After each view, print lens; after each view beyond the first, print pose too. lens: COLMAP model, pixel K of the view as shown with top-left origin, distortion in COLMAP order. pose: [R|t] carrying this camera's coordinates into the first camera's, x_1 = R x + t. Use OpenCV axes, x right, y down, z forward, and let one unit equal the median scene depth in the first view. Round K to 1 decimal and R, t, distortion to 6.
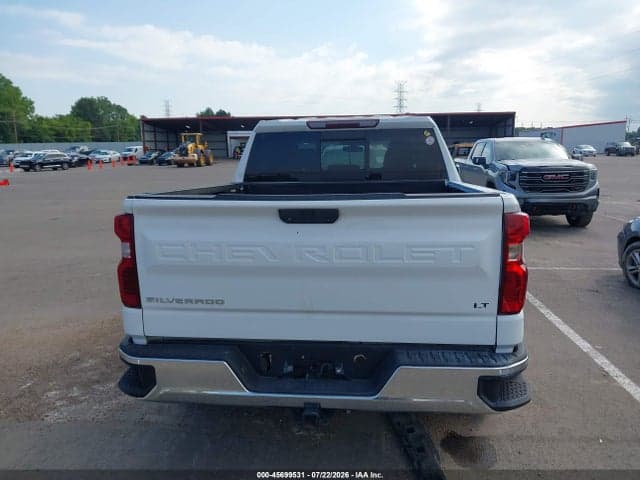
lens RADIAL K [[505.6, 0, 320.0], [0, 505.6, 240.0], [0, 0, 1]] dist [0.002795, 0.005100]
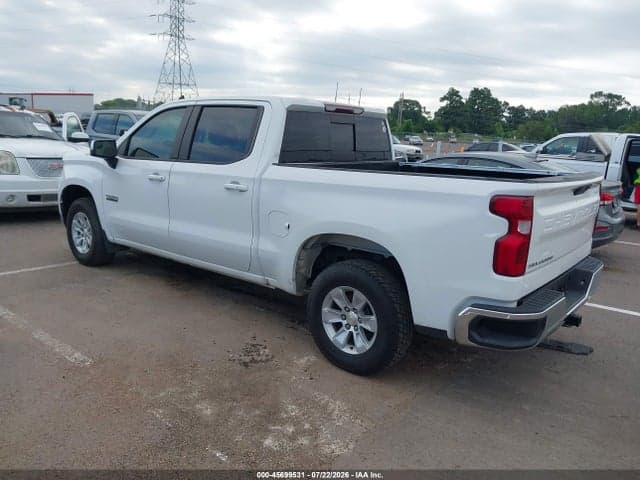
lens RADIAL K [[506.9, 0, 322.8], [0, 506.9, 240.7], [0, 0, 1]] dist [0.004282, -0.000606]
pose [[0.538831, -0.135785, 0.831398, -0.953021], [0.085298, 0.990646, 0.106512, -0.067935], [-0.838084, 0.013525, 0.545373, 0.444192]]
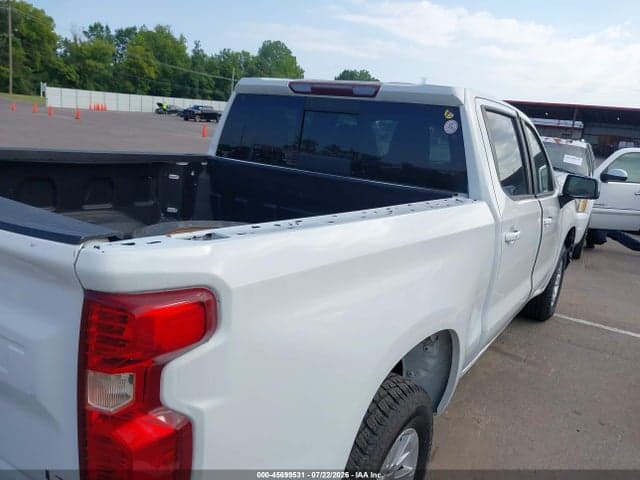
lens RADIAL K [[505.6, 0, 320.0], [0, 505.6, 240.0], [0, 0, 1]] dist [0.002795, 0.005100]
pose [[0.883253, 0.201044, -0.423610, 0.364096], [-0.184917, 0.979547, 0.079327, -0.082185], [0.430894, 0.008267, 0.902365, 0.384311]]
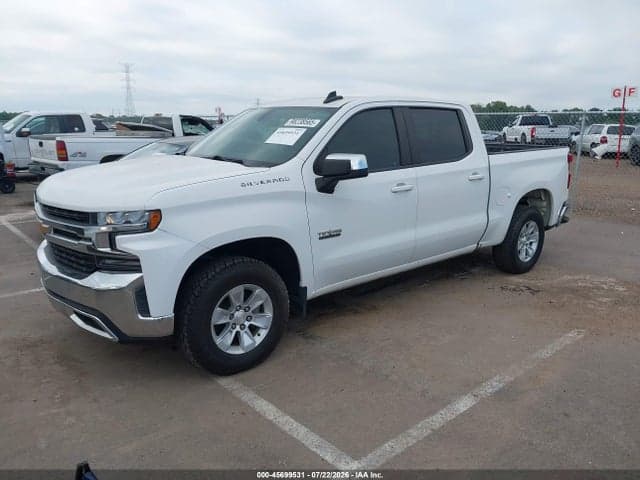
lens RADIAL K [[506.9, 0, 322.8], [0, 506.9, 240.7], [0, 0, 1]] dist [0.004282, -0.000606]
pose [[-0.734772, -0.143042, 0.663060, -0.755394], [0.113799, 0.937662, 0.328389, -0.384022], [-0.668700, 0.316747, -0.672690, 2.265456]]
